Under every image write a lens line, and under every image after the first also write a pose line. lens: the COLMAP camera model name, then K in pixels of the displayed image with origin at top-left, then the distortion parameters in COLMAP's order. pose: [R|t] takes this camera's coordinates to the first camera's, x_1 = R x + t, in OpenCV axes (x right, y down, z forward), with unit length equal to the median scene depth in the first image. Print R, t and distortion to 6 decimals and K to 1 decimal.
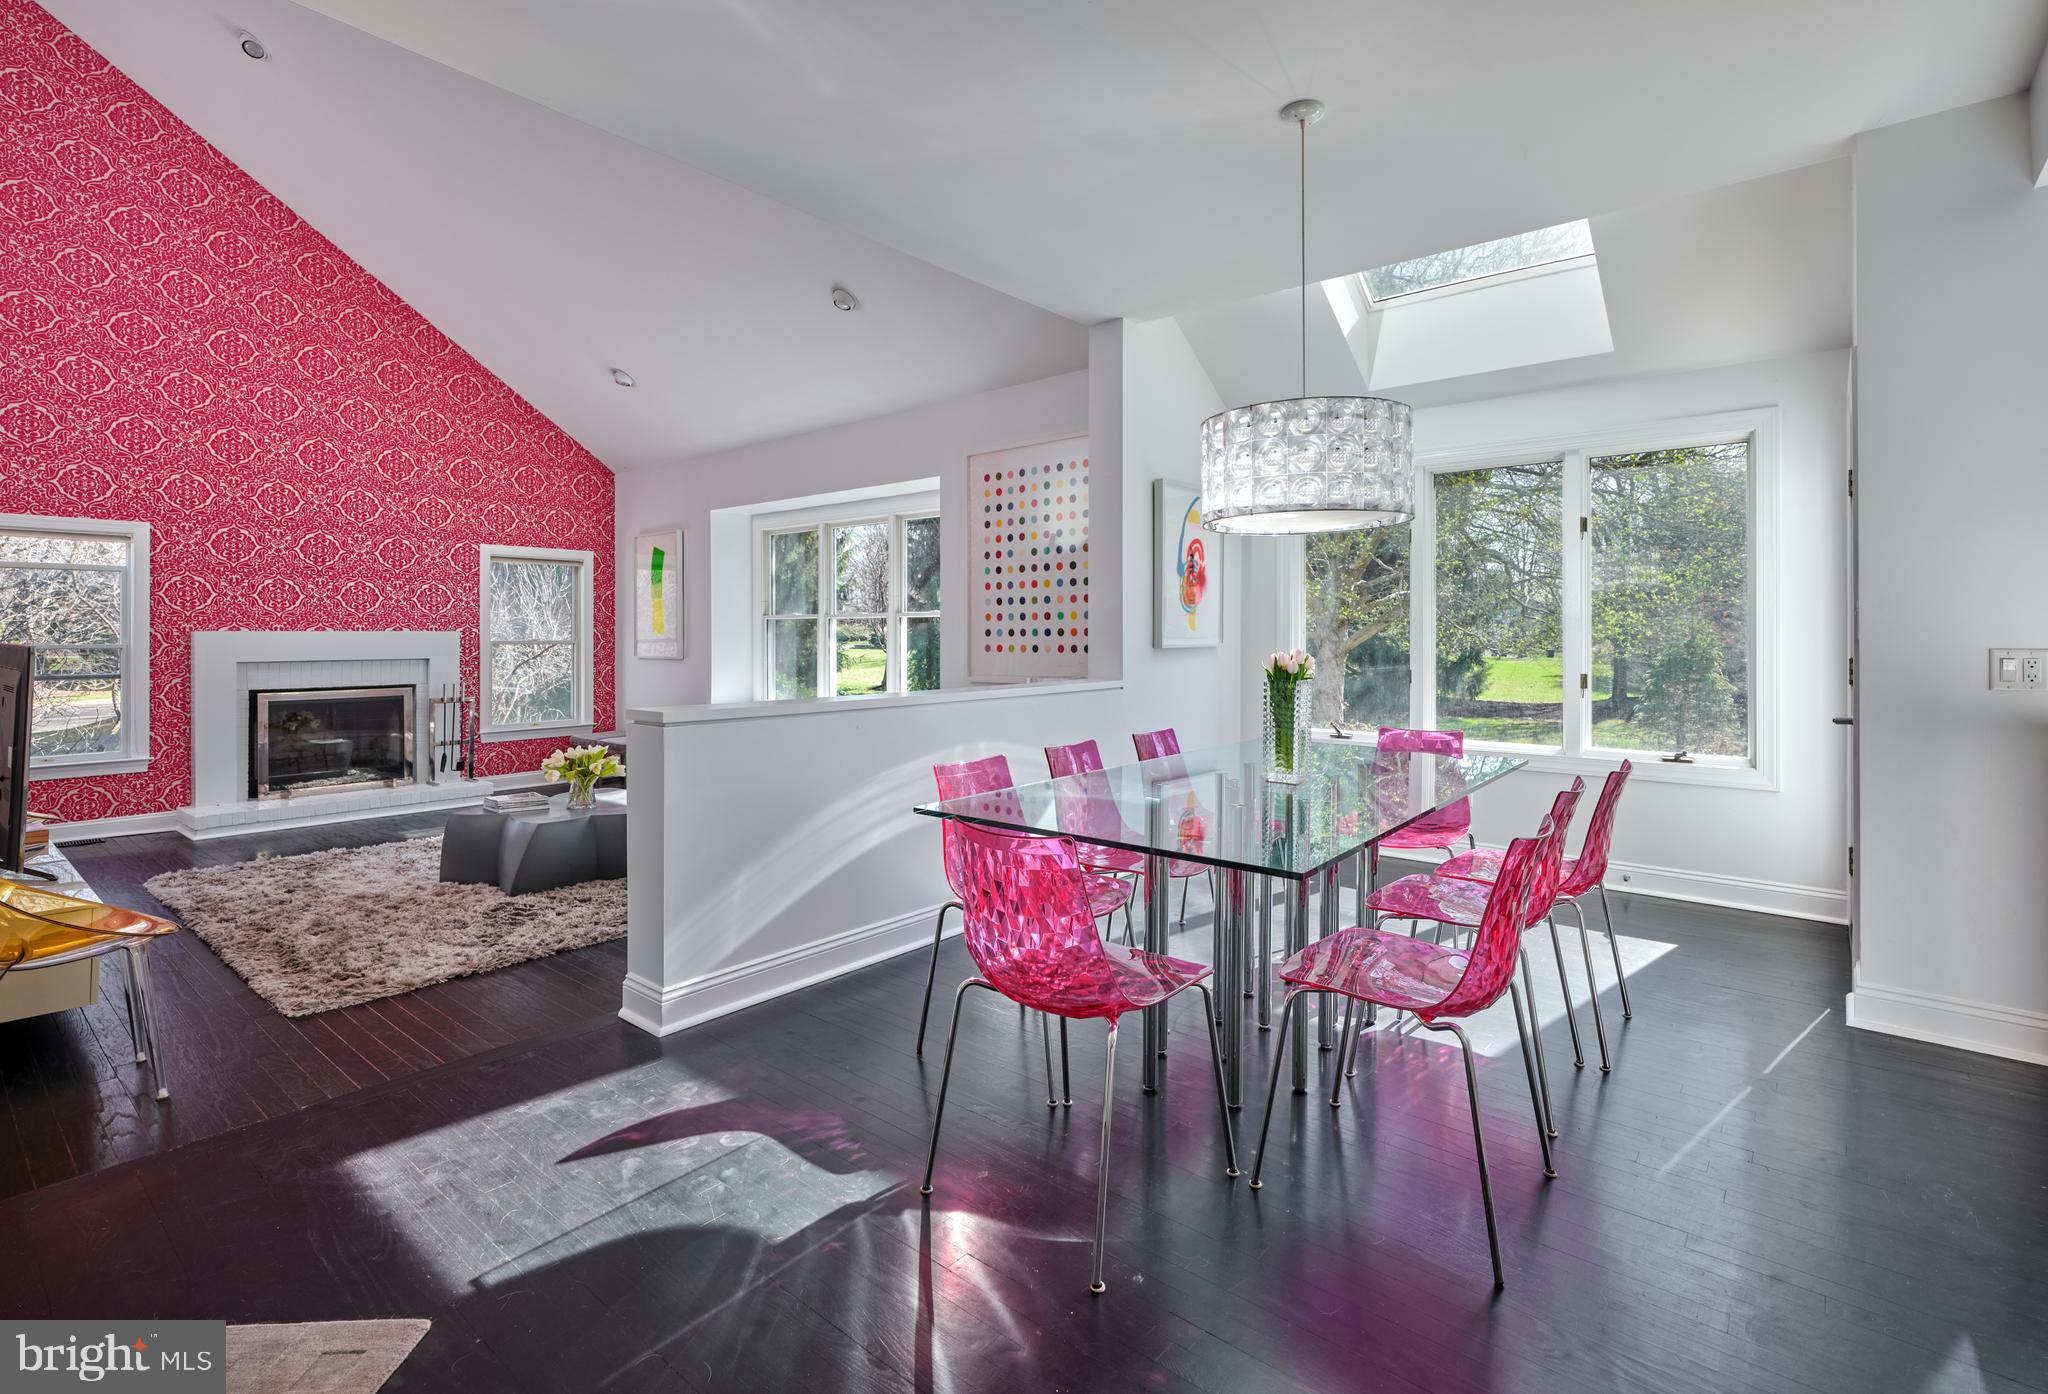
lens RADIAL K [[953.2, 0, 1028.8], [0, 953.2, 628.9], [0, 0, 1]] dist [0.002648, 0.000516]
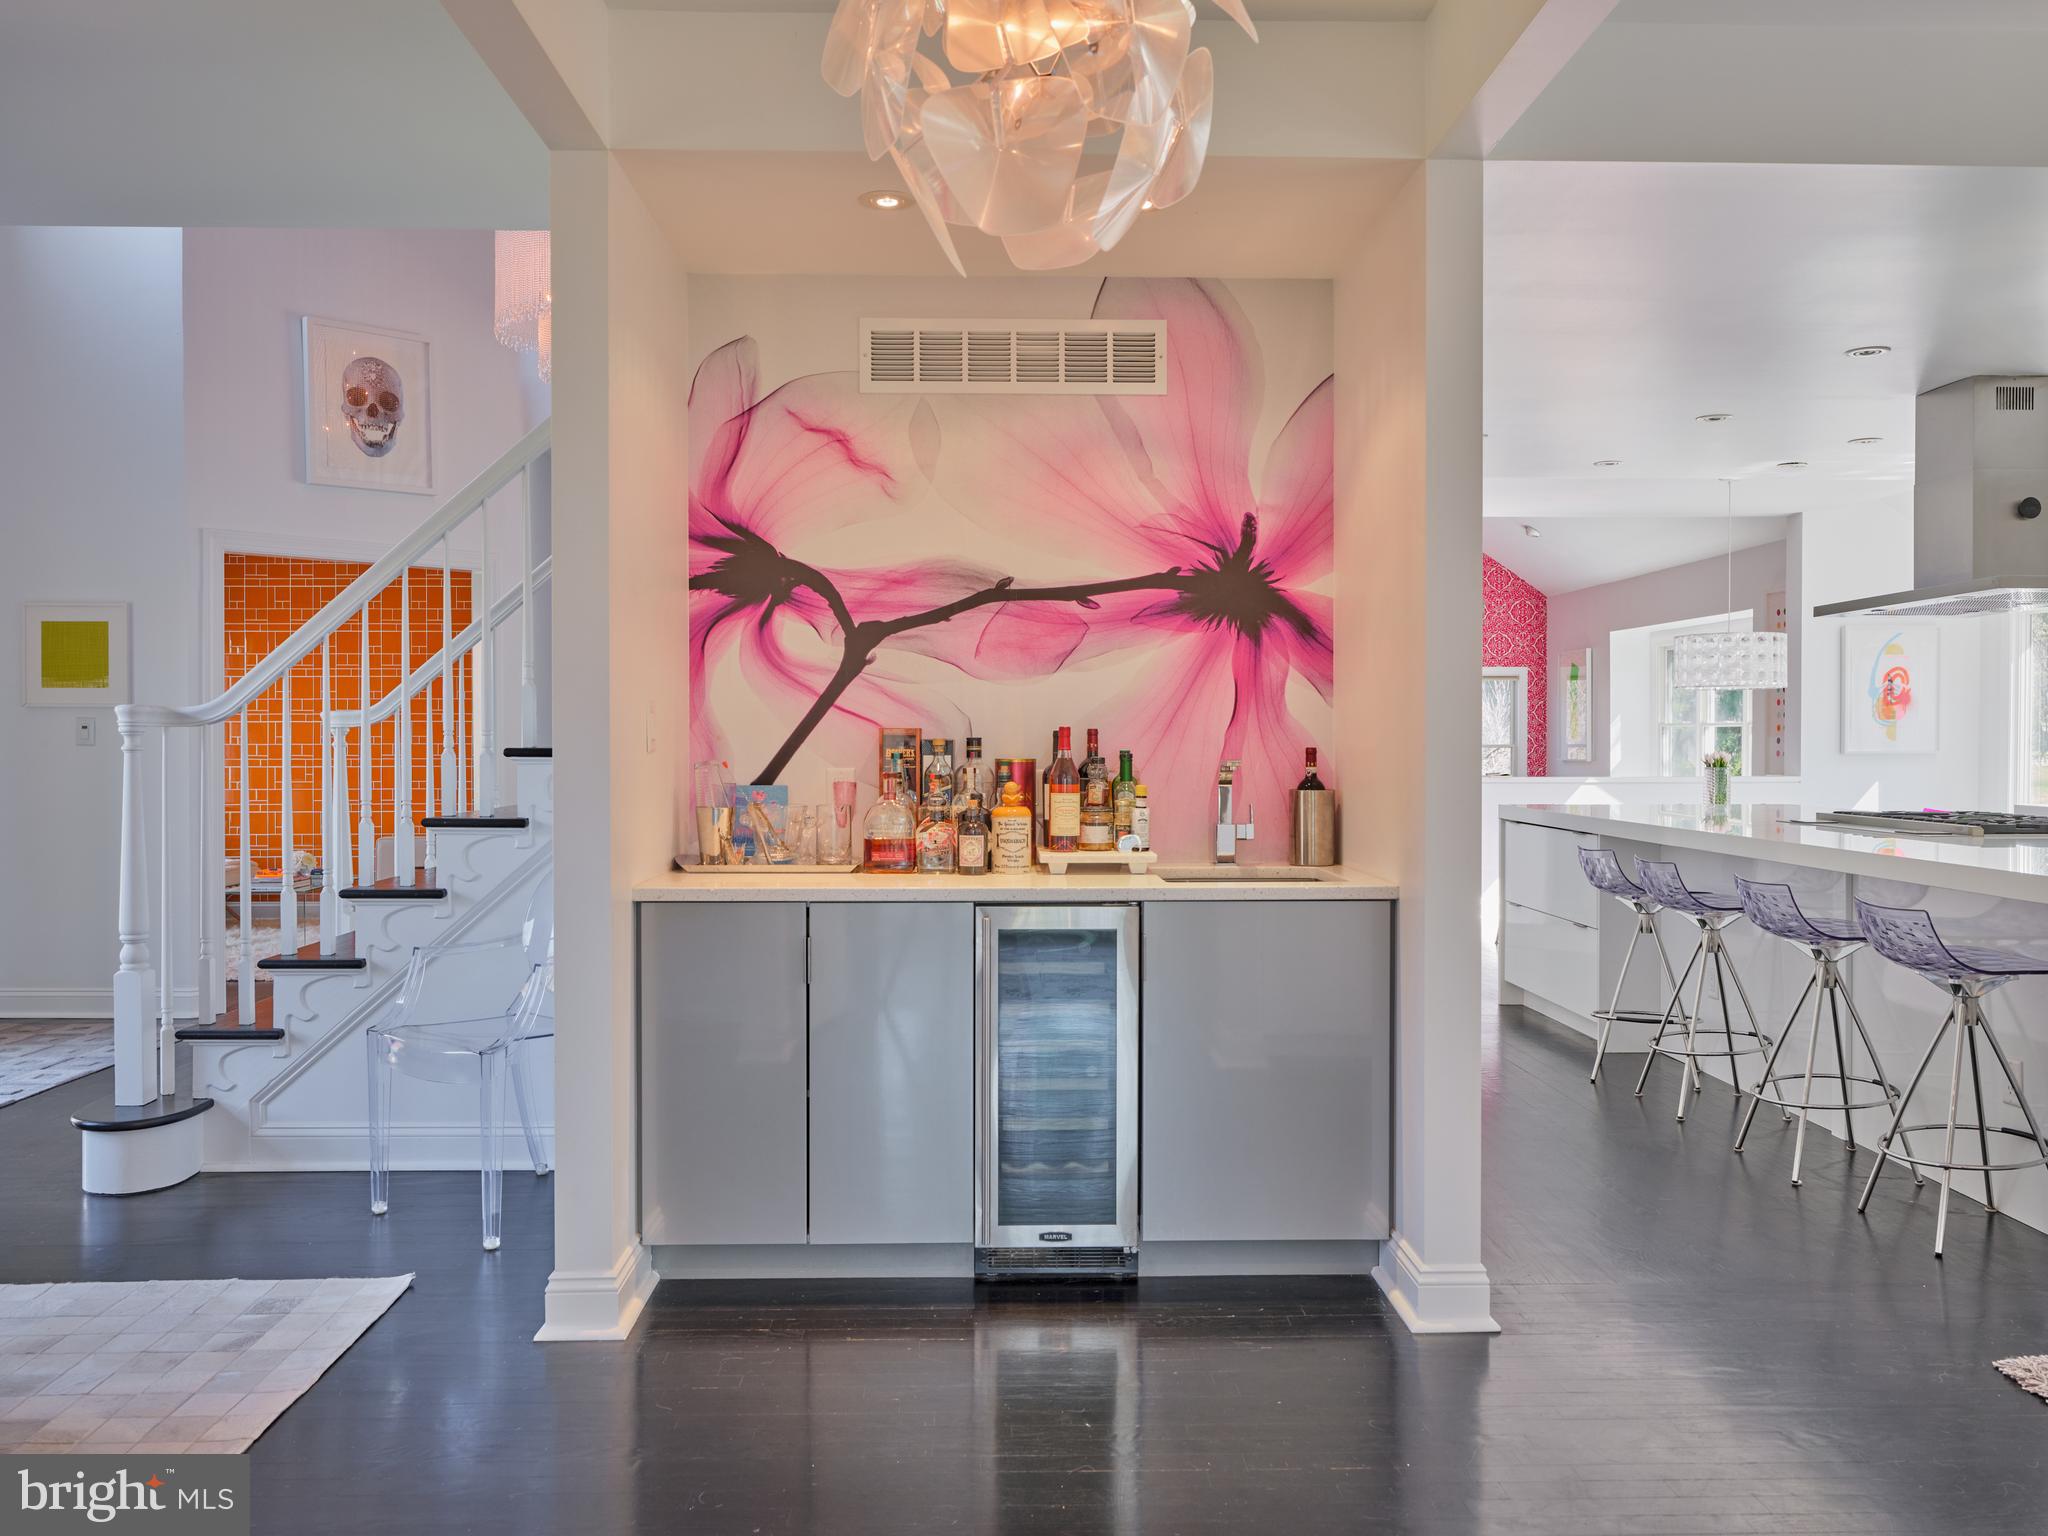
lens RADIAL K [[1558.6, 0, 1024.2], [0, 1558.6, 757.5], [0, 0, 1]] dist [0.002259, 0.002069]
pose [[0.665637, 0.011936, -0.746181, 0.726078], [0.003916, 0.999802, 0.019487, -0.015567], [0.746266, -0.015893, 0.665458, -0.939567]]
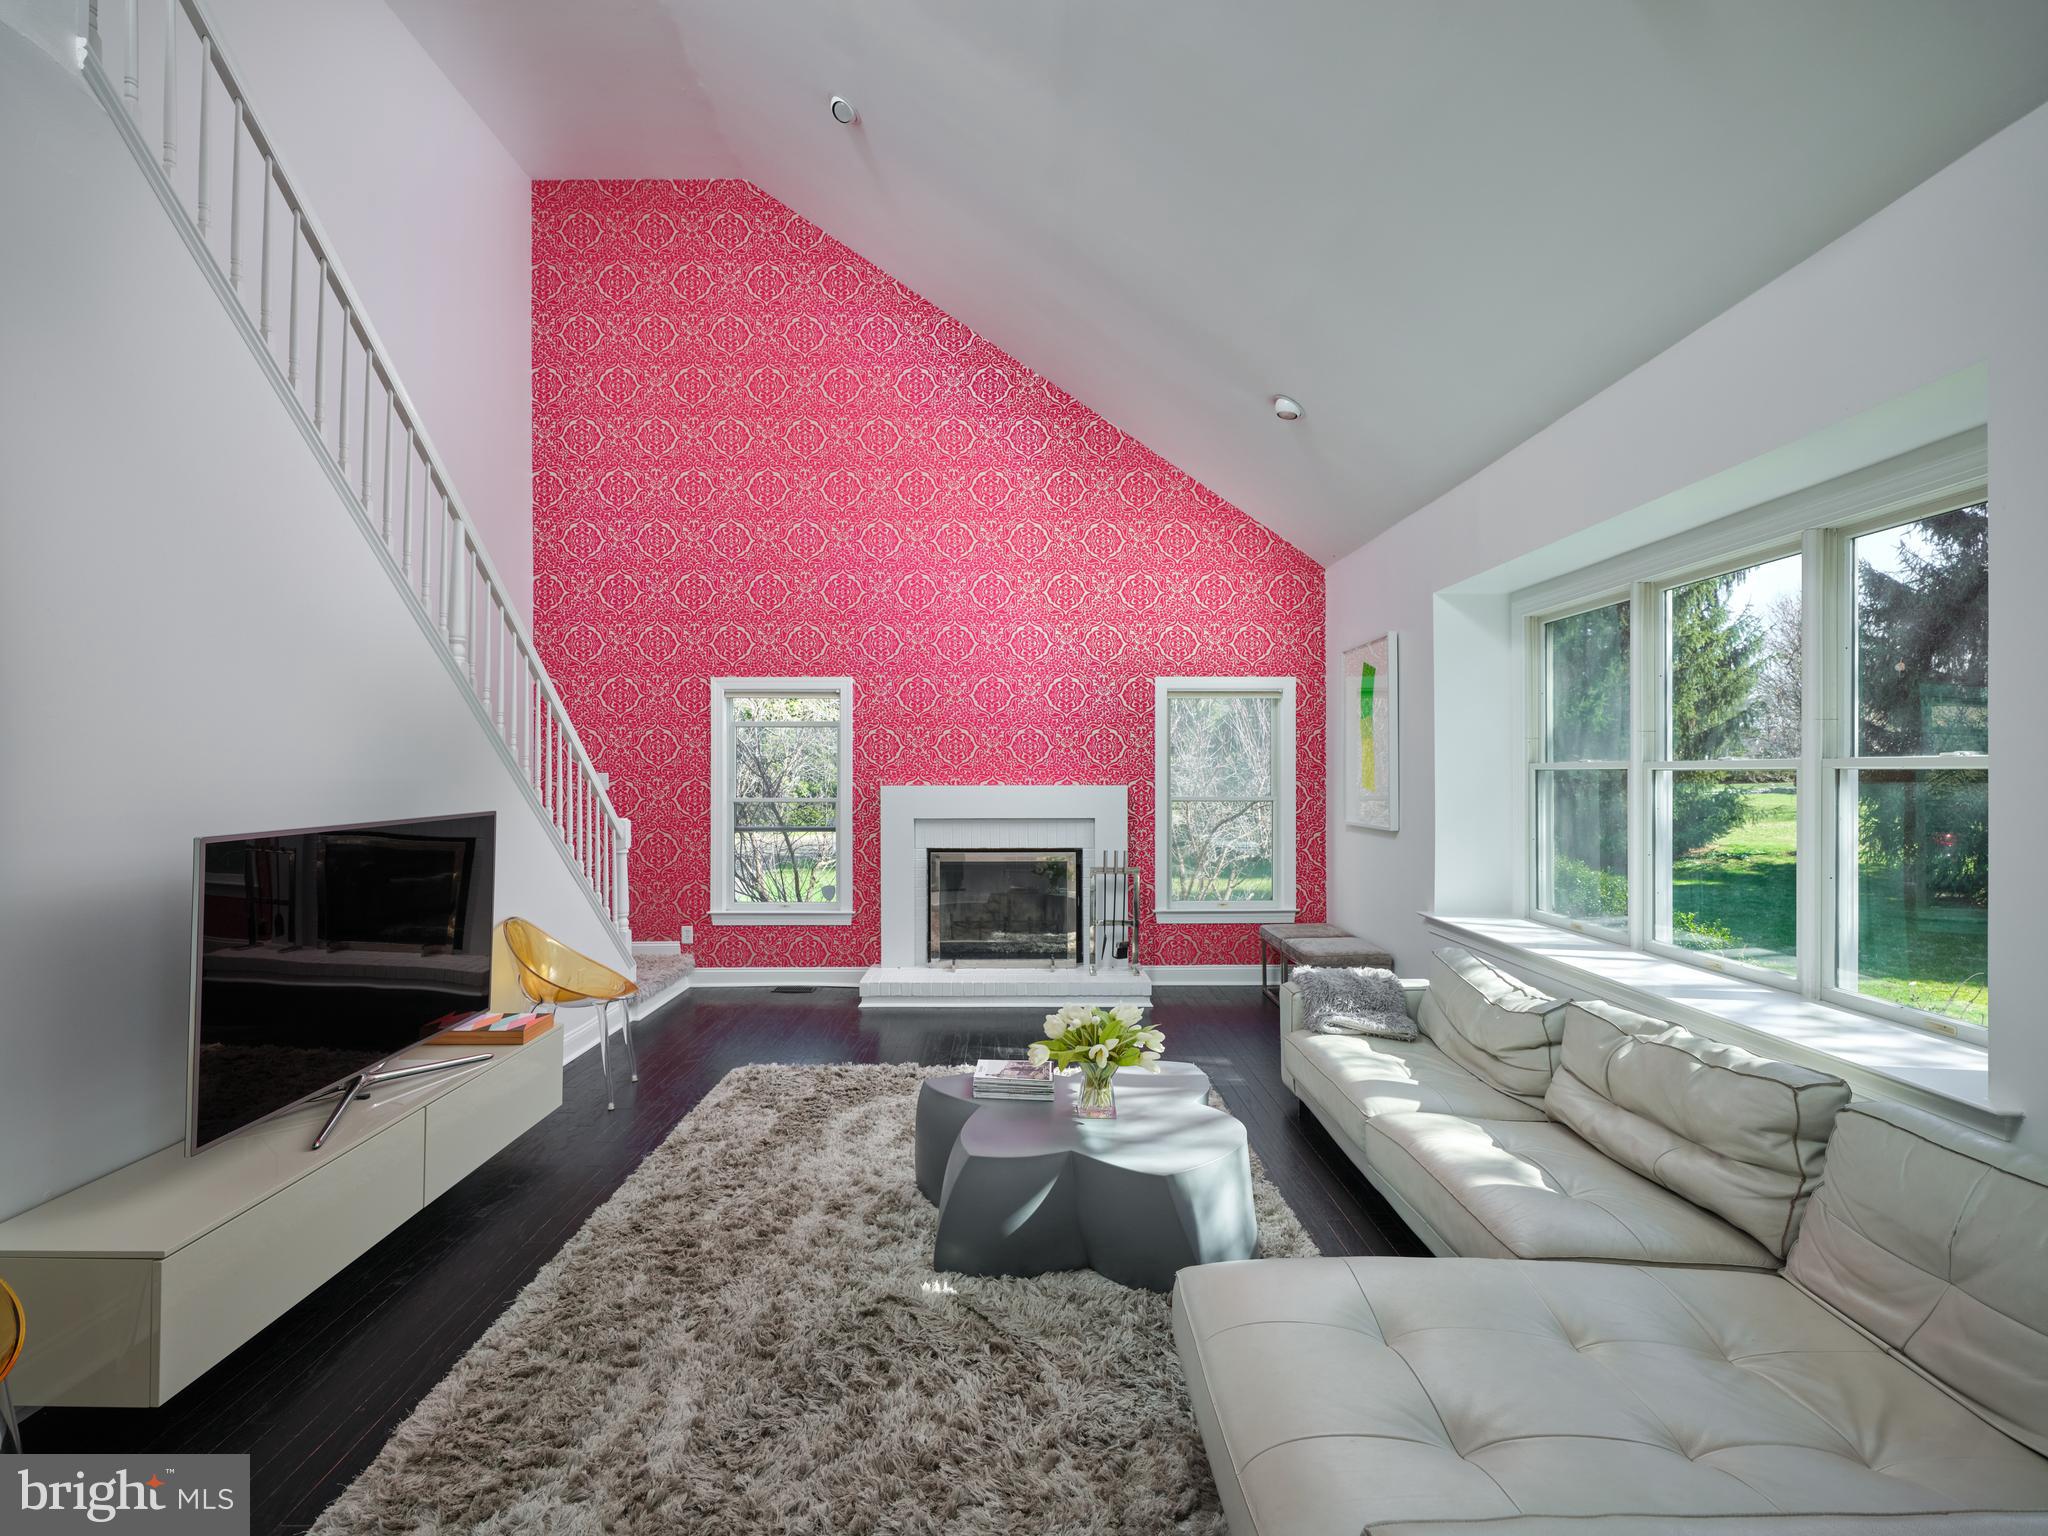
lens RADIAL K [[934.7, 0, 1024.0], [0, 934.7, 768.0], [0, 0, 1]] dist [-0.001552, -0.000238]
pose [[0.654448, -0.001048, -0.756107, -0.061586], [0.003299, 0.999993, 0.001469, -0.016658], [0.756100, -0.003456, 0.654447, 0.492436]]
